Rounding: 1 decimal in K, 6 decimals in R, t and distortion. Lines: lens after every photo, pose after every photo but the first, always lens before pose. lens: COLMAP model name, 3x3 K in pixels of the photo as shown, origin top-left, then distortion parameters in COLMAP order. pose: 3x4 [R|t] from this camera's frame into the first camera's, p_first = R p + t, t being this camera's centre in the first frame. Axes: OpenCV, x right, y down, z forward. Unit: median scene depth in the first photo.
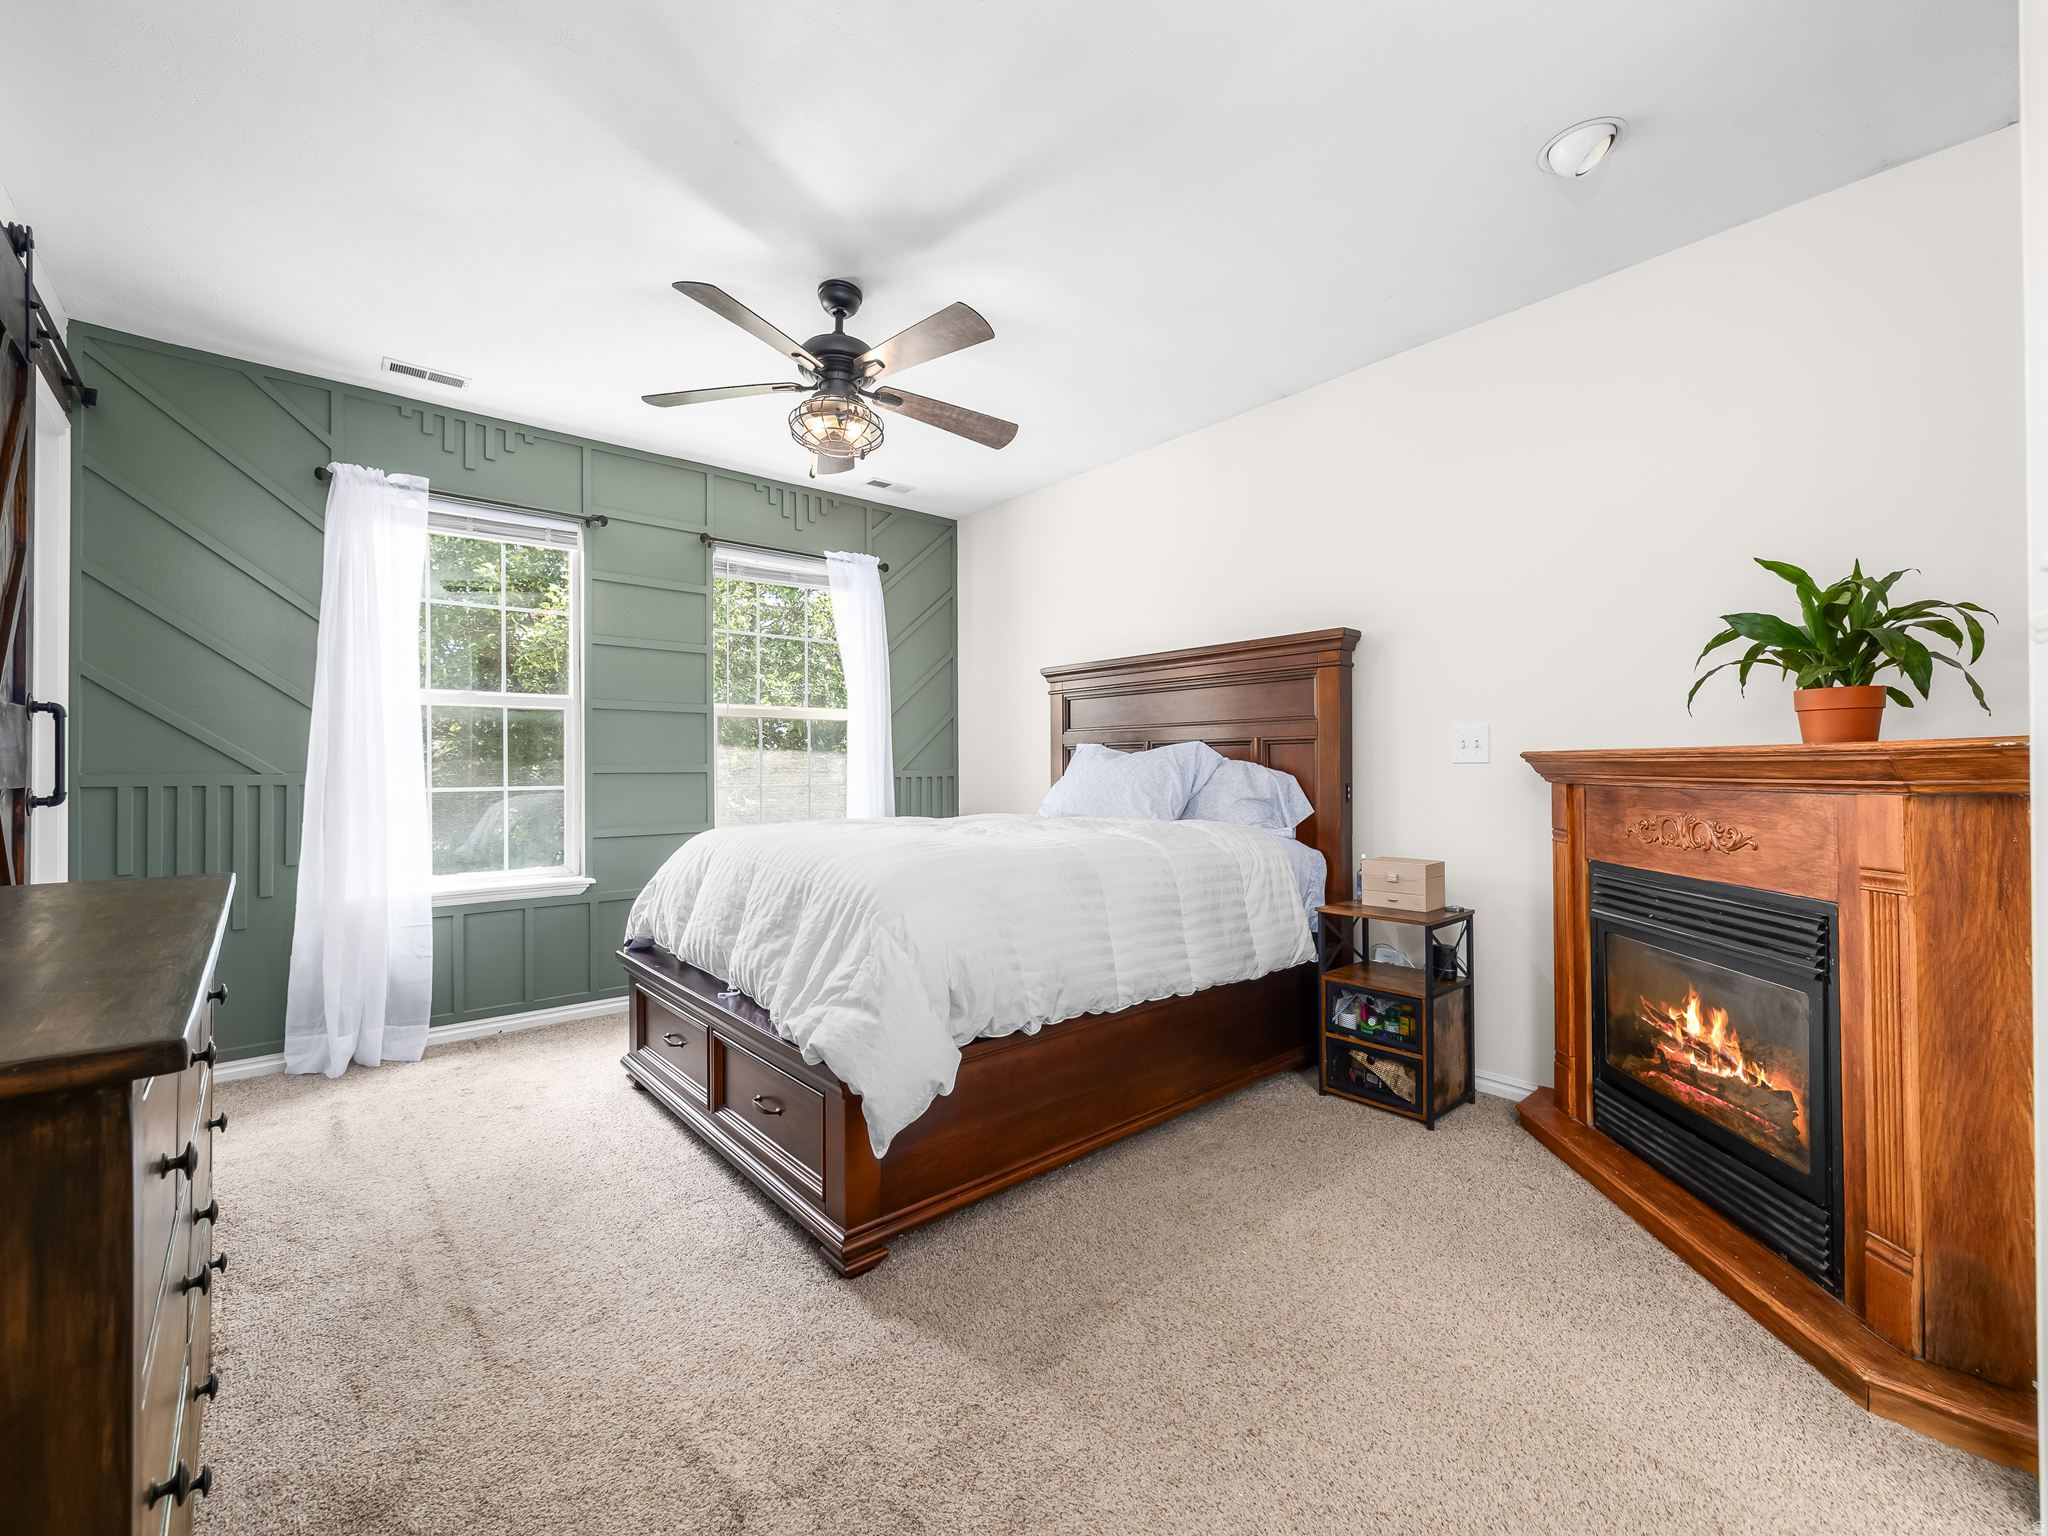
lens RADIAL K [[872.2, 0, 1027.6], [0, 872.2, 764.1], [0, 0, 1]] dist [0.000156, -0.000737]
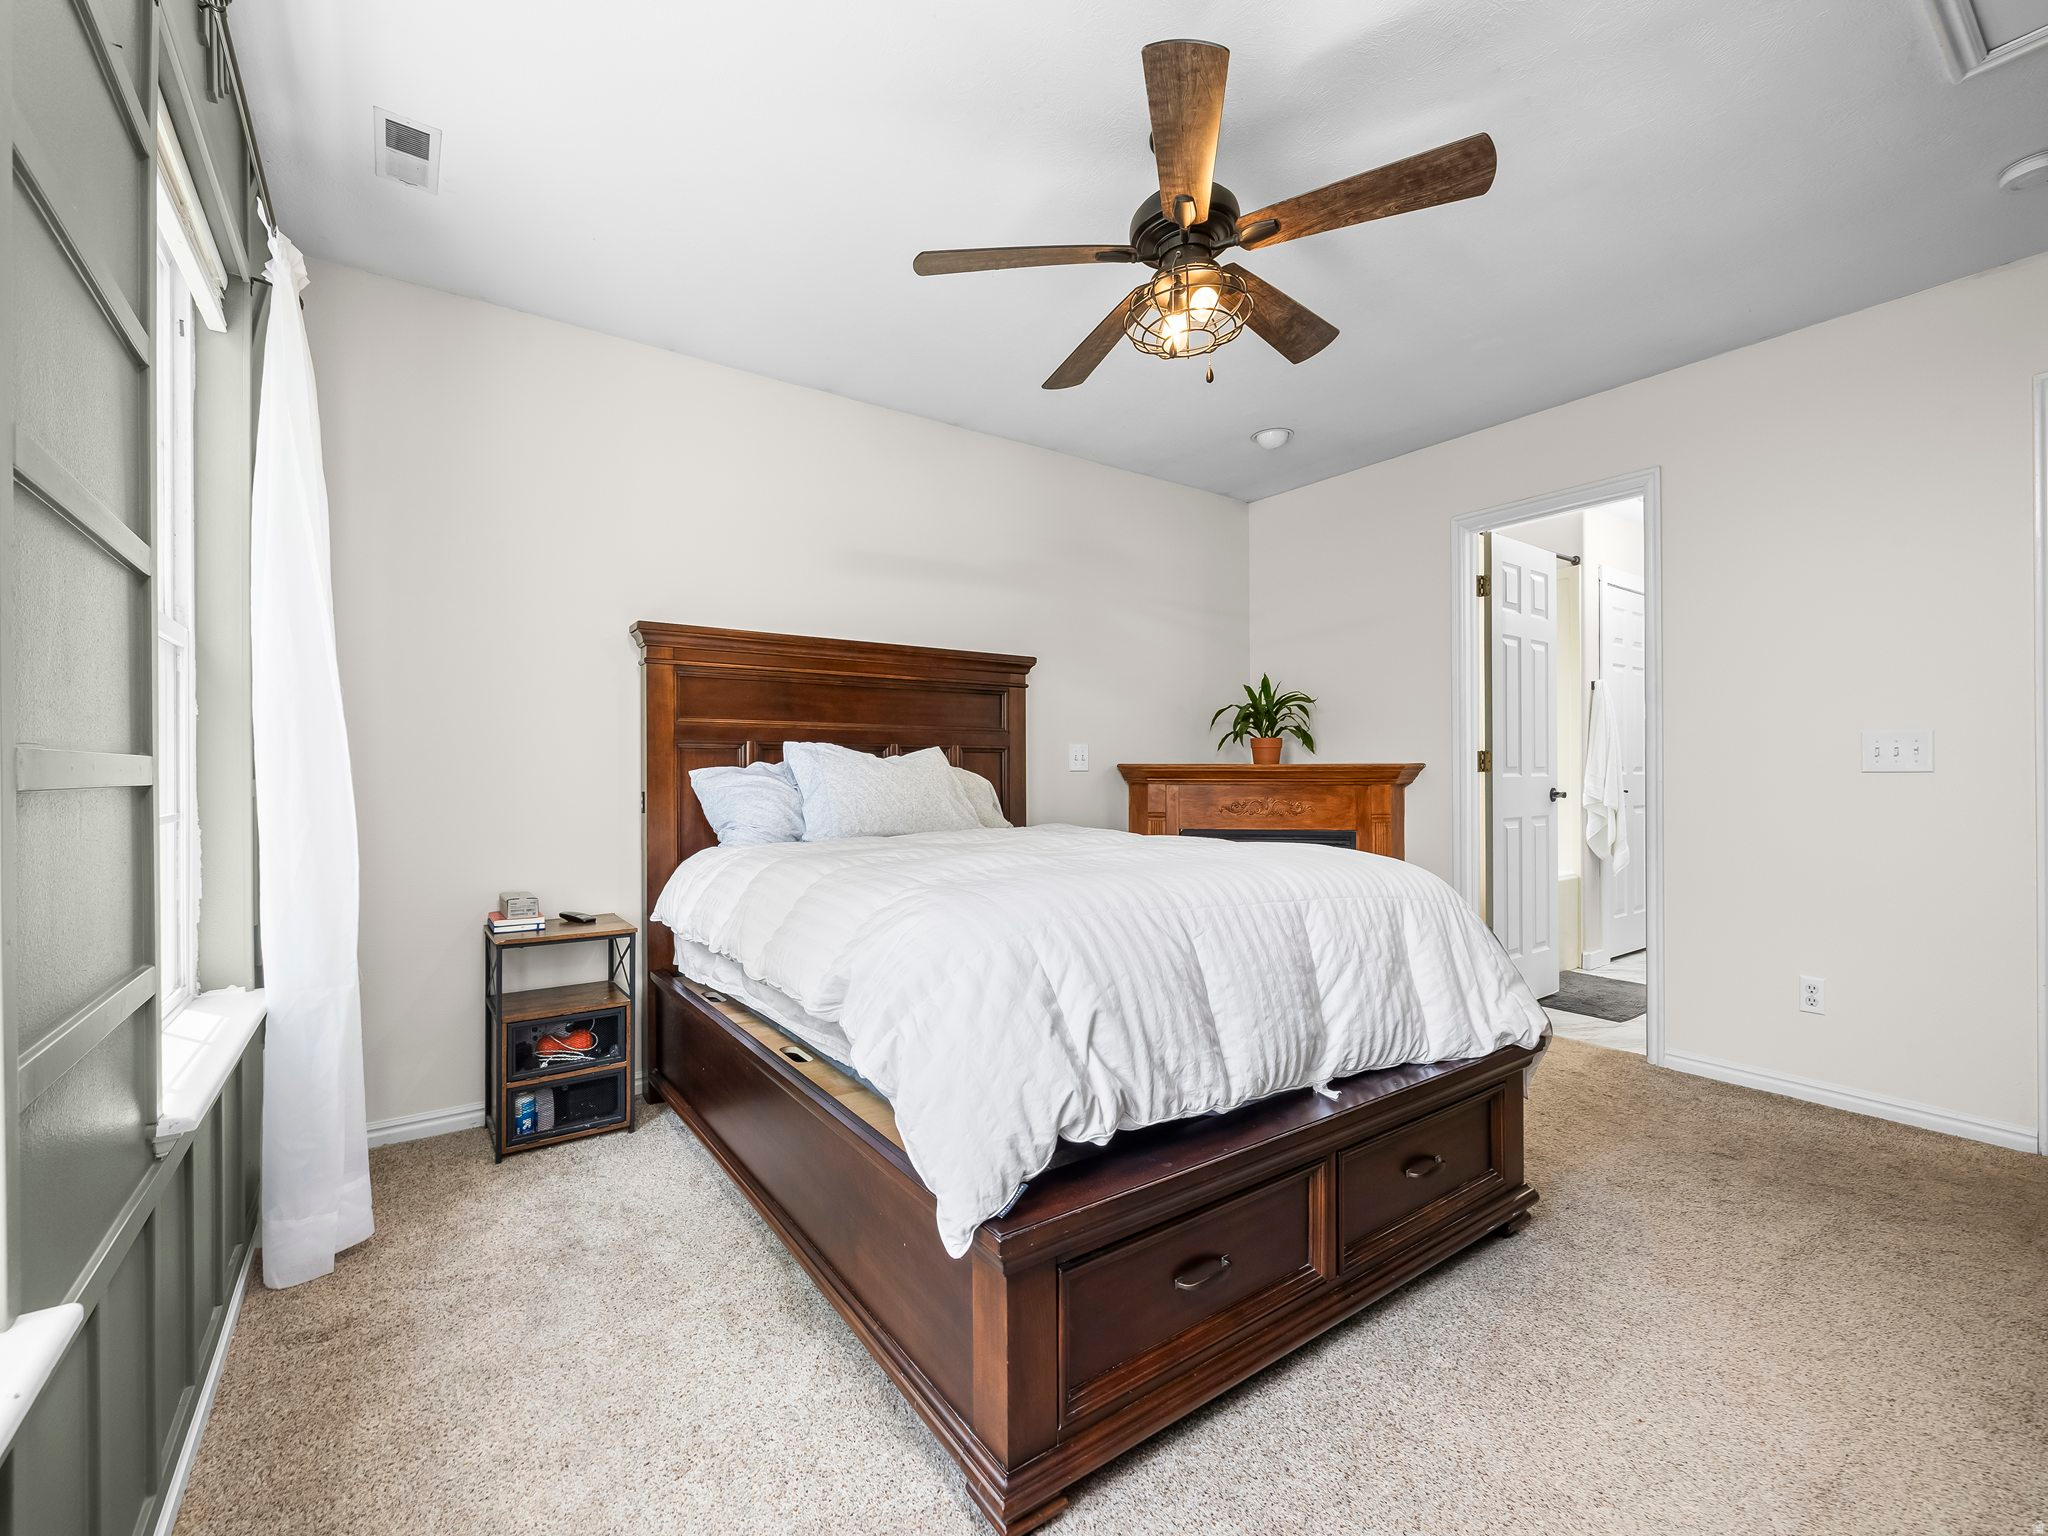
lens RADIAL K [[872.2, 0, 1028.3], [0, 872.2, 768.6], [0, 0, 1]] dist [0.000156, -0.000737]
pose [[0.085145, 0.006949, 0.996344, -0.871778], [-0.001334, 0.999976, -0.006861, 0.004118], [-0.996368, -0.000745, 0.085152, 0.963413]]
